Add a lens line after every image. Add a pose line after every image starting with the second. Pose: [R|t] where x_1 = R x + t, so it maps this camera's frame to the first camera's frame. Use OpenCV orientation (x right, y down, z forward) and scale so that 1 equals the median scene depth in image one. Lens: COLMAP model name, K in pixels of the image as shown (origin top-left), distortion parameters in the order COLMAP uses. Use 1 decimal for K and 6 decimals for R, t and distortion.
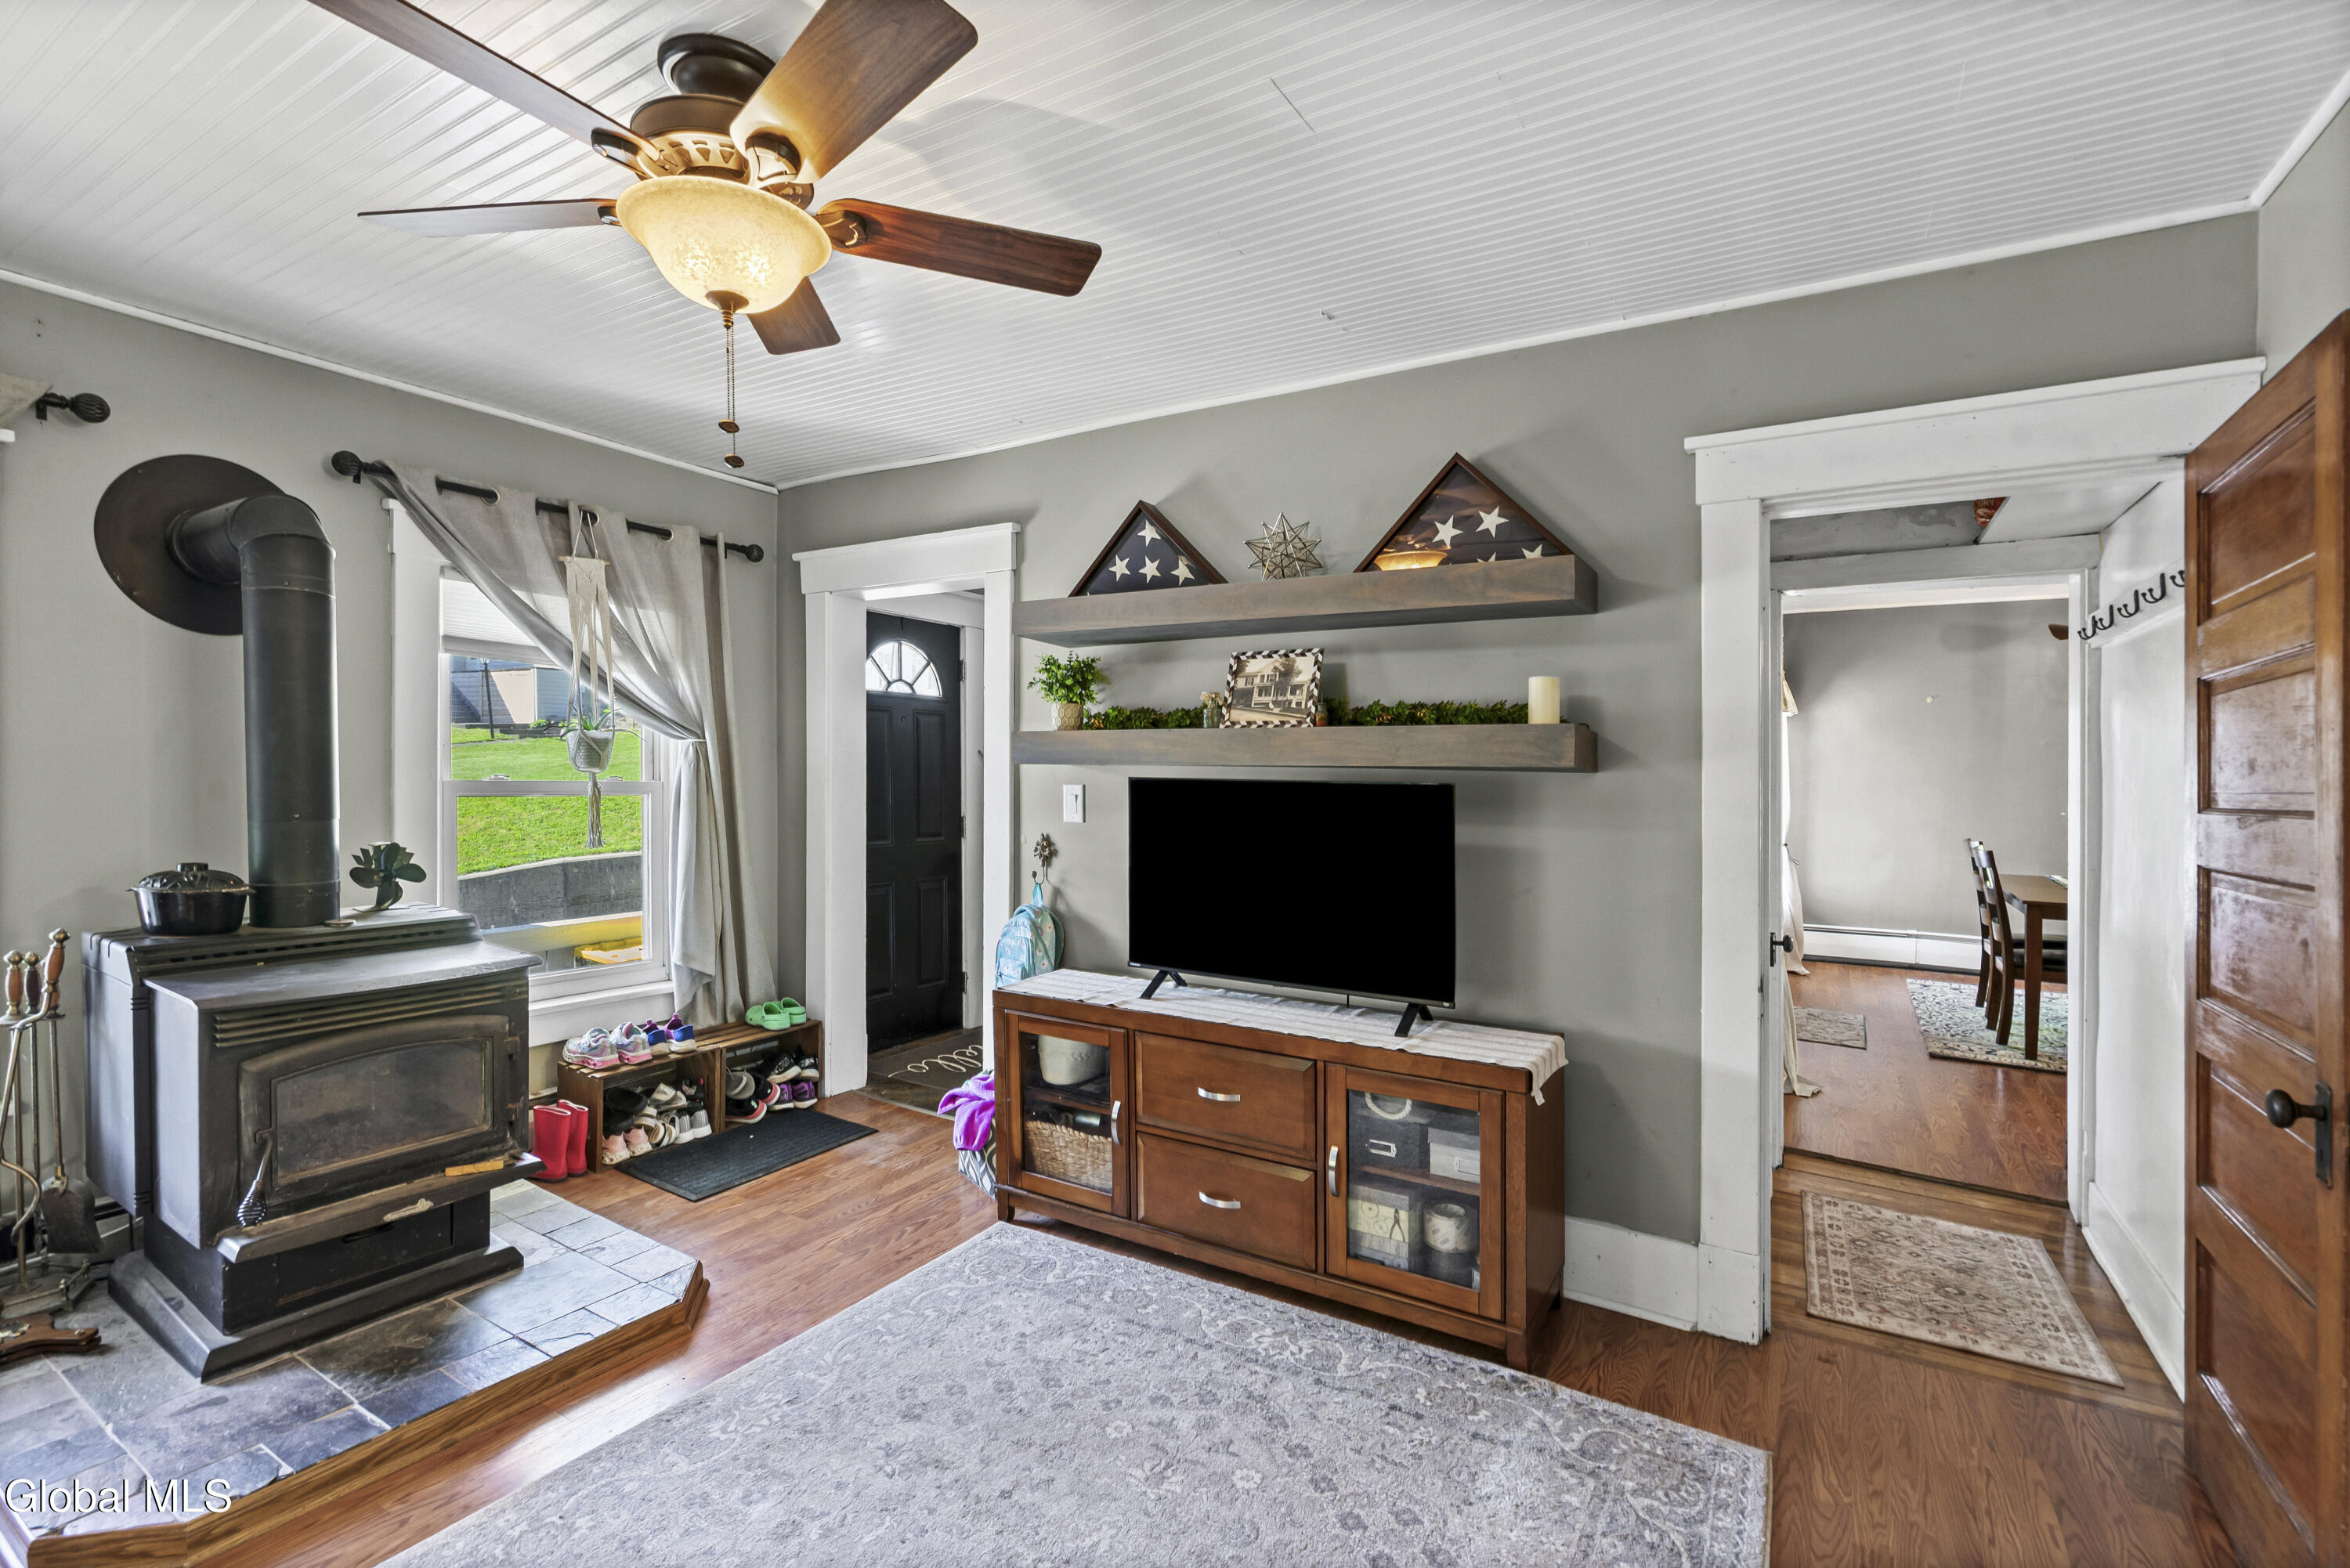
lens RADIAL K [[1083.0, 0, 1175.0], [0, 1083.0, 784.0], [0, 0, 1]] dist [0.016576, 0.000244]
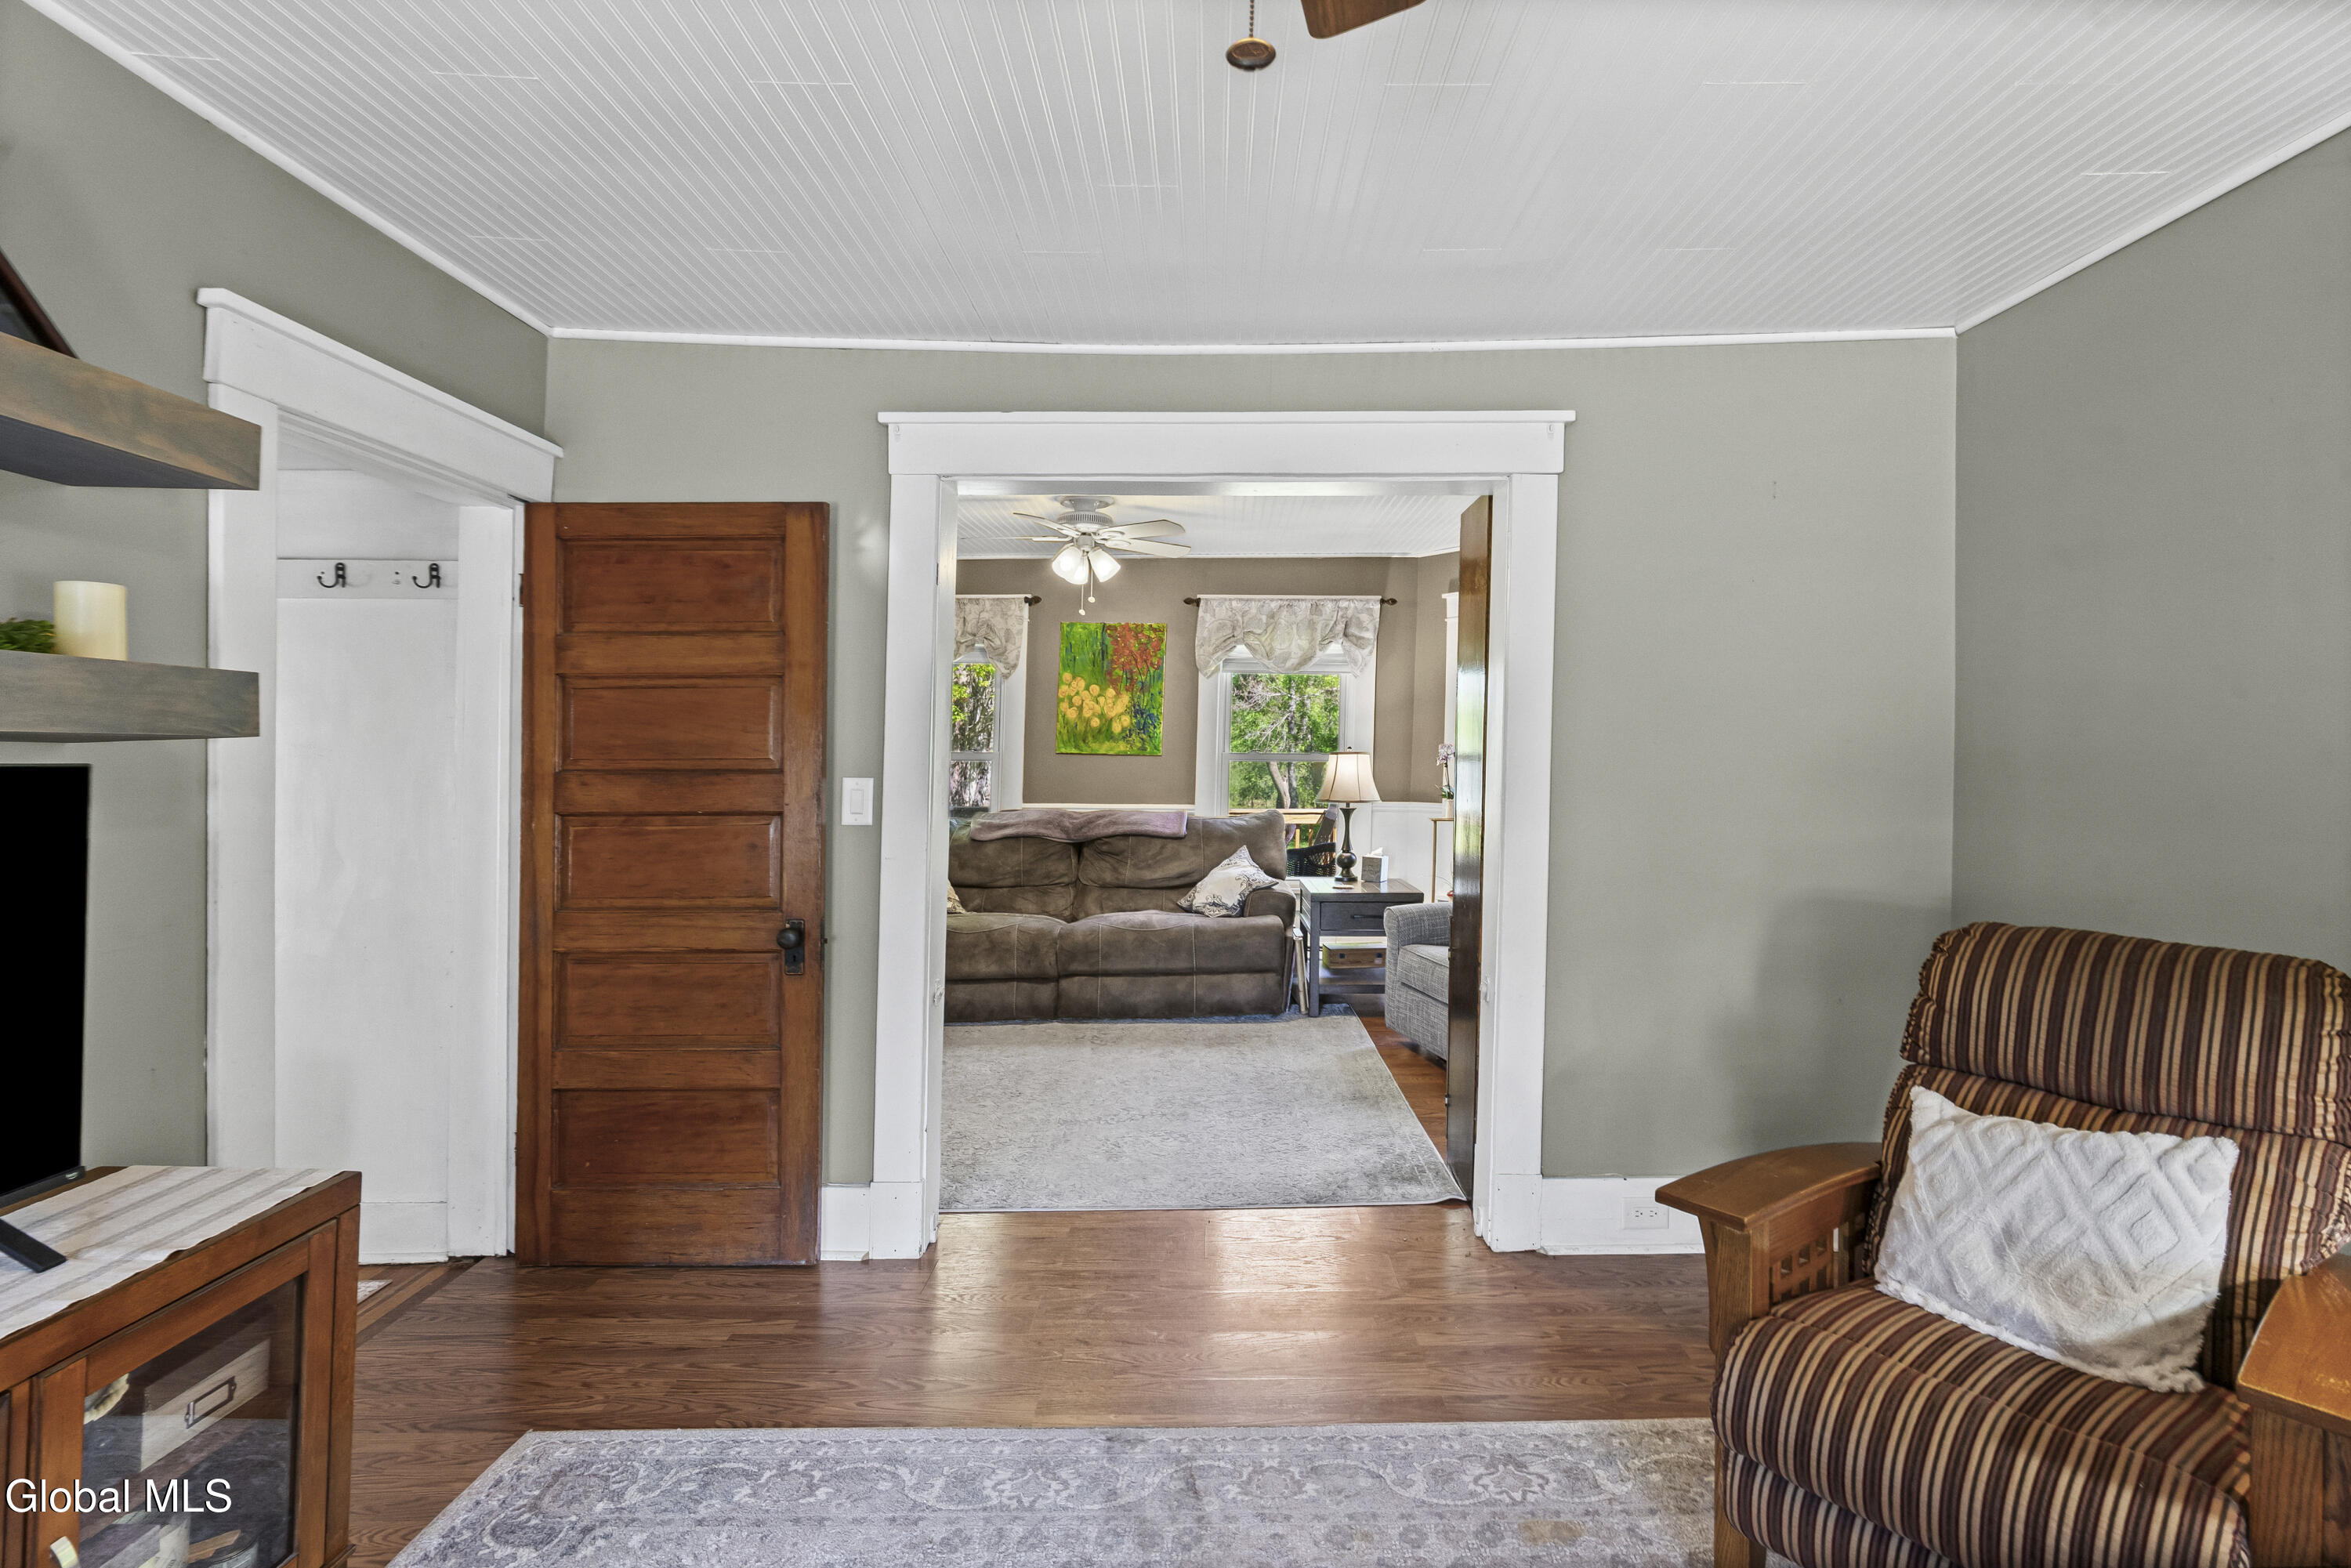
lens RADIAL K [[1083.5, 0, 1175.5], [0, 1083.5, 784.0], [0, 0, 1]] dist [0.016576, 0.000244]
pose [[-0.492821, -0.024661, 0.869781, -0.535977], [0.004475, 0.999513, 0.030874, -0.004836], [-0.870119, 0.019108, -0.492471, 0.870134]]
